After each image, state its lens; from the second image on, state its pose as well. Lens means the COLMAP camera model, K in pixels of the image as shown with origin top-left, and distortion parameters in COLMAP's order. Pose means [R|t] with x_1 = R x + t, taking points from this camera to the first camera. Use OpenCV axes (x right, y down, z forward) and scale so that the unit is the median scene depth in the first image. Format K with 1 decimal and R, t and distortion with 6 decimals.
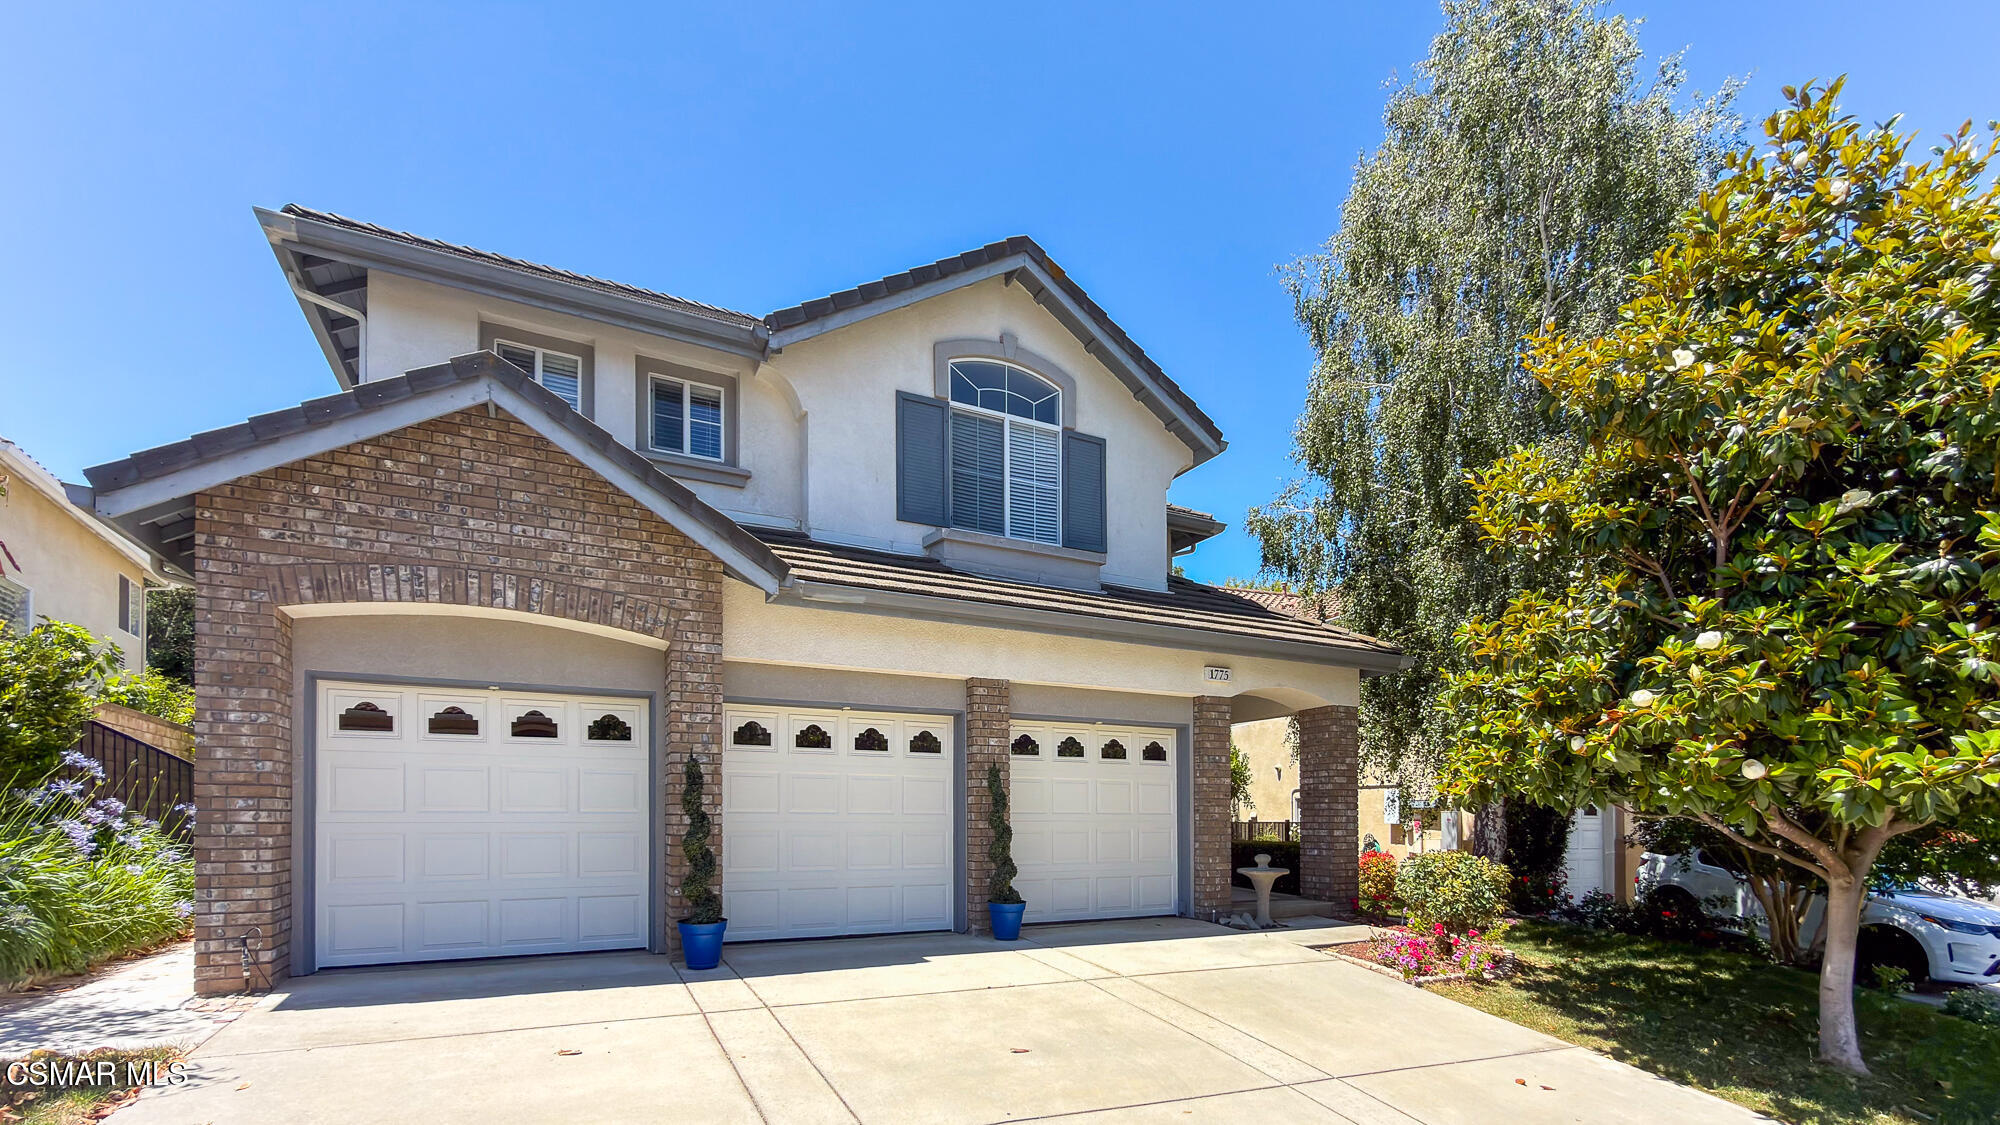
lens RADIAL K [[800.5, 0, 944.9], [0, 800.5, 766.8], [0, 0, 1]] dist [0.000046, 0.000127]
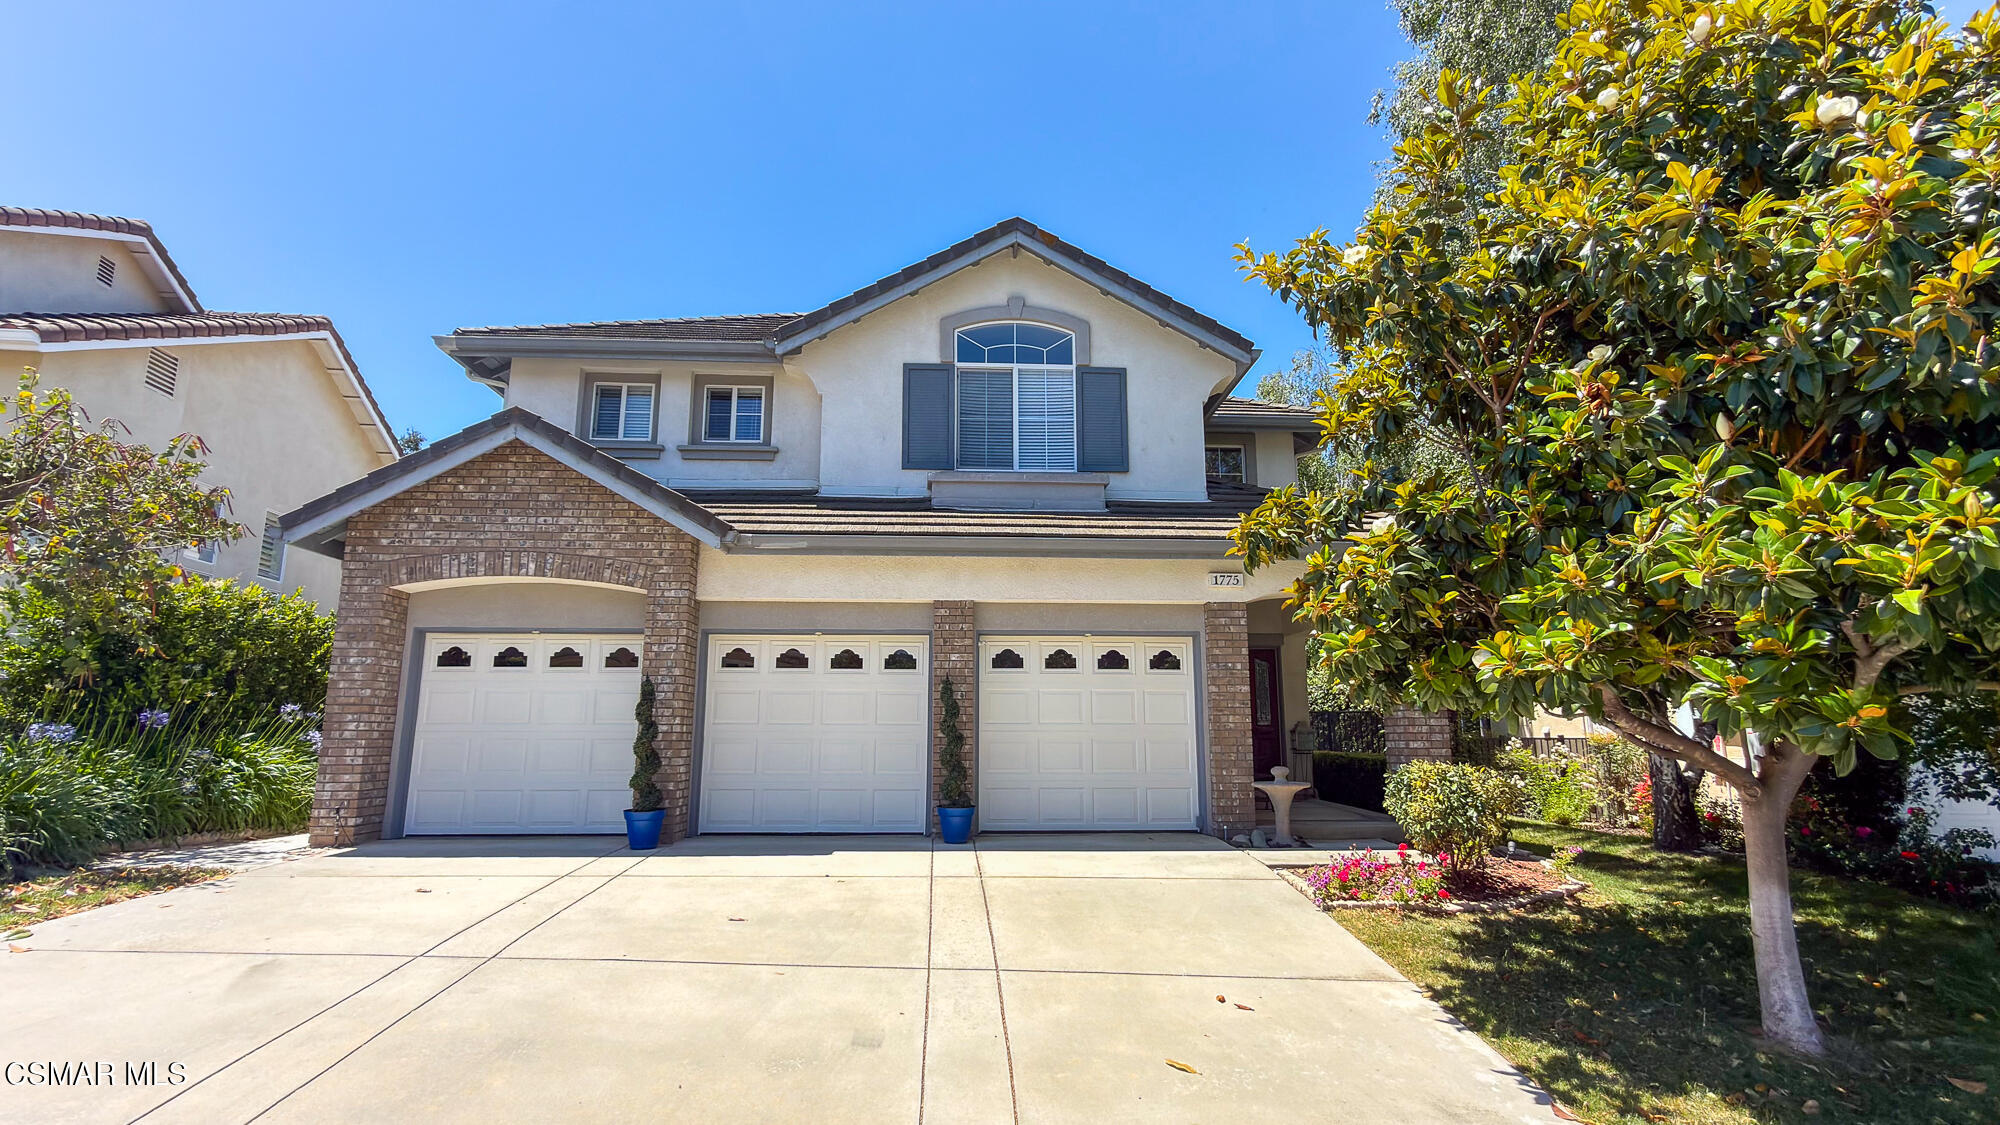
lens RADIAL K [[804.7, 0, 991.1], [0, 804.7, 563.9], [0, 0, 1]] dist [-0.000586, 0.000059]
pose [[0.940485, -0.074689, -0.331526, 0.485501], [0.024205, 0.987794, -0.153873, 0.013549], [0.338972, 0.136691, 0.930813, -0.033071]]
